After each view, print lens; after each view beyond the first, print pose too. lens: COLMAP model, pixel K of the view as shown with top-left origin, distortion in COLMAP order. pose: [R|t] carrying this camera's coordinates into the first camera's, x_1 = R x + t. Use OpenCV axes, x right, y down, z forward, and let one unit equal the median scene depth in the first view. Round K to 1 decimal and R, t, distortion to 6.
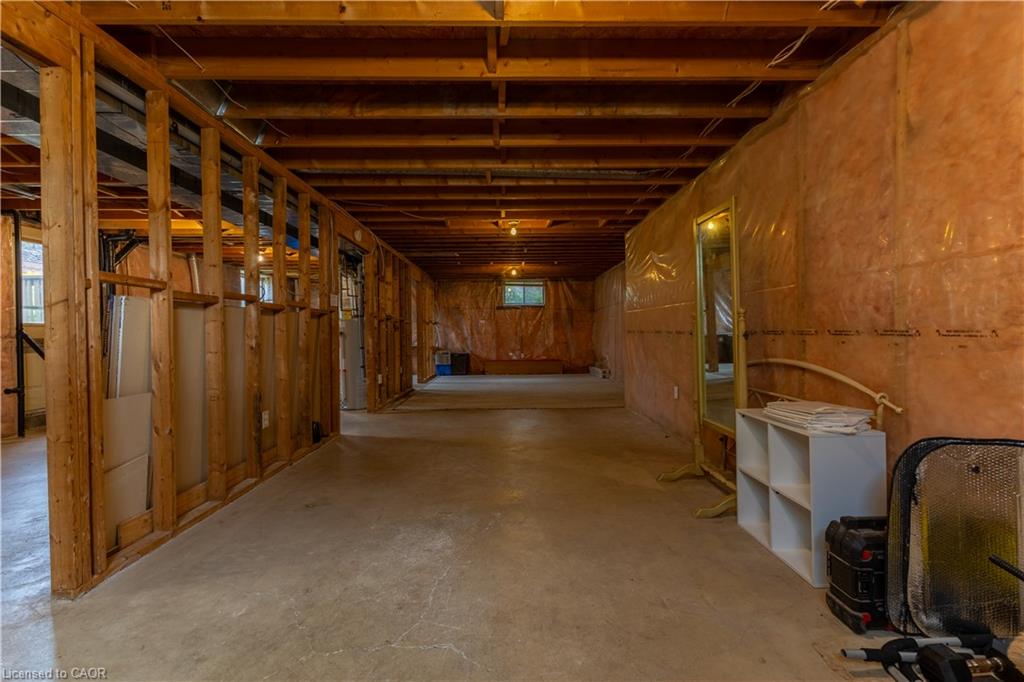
lens RADIAL K [[437.4, 0, 512.6], [0, 437.4, 337.4], [0, 0, 1]] dist [0.003225, 0.000013]
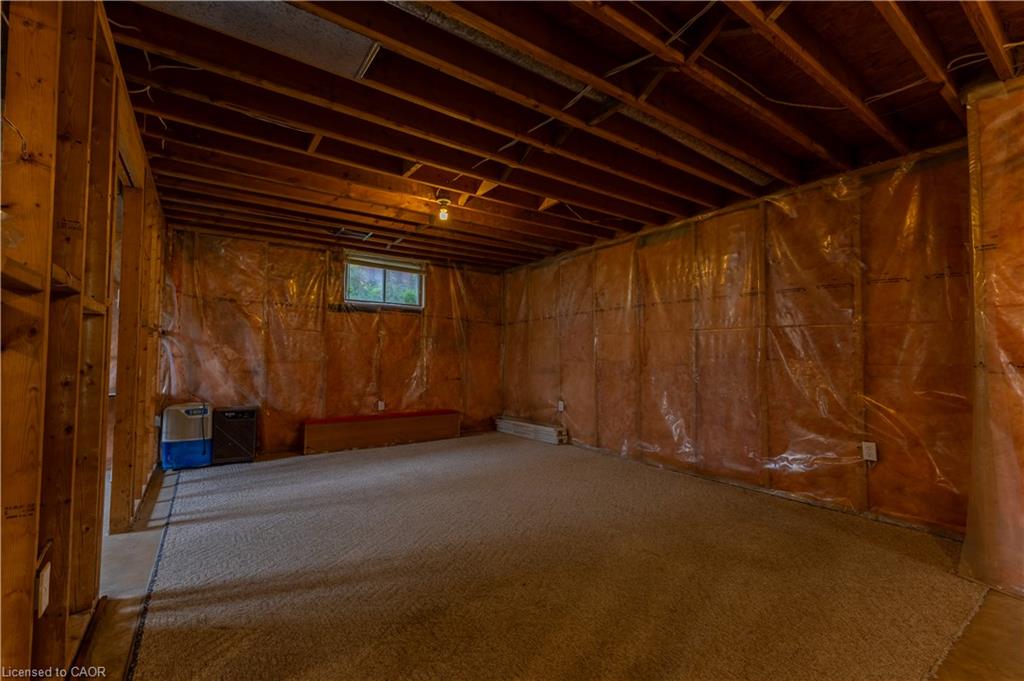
lens RADIAL K [[437.4, 0, 513.1], [0, 437.4, 339.6], [0, 0, 1]] dist [0.003225, 0.000013]
pose [[0.832788, 0.035434, 0.552457, -0.131538], [-0.006198, 0.998484, -0.054698, -0.007291], [-0.553558, 0.042128, 0.831745, 0.498107]]
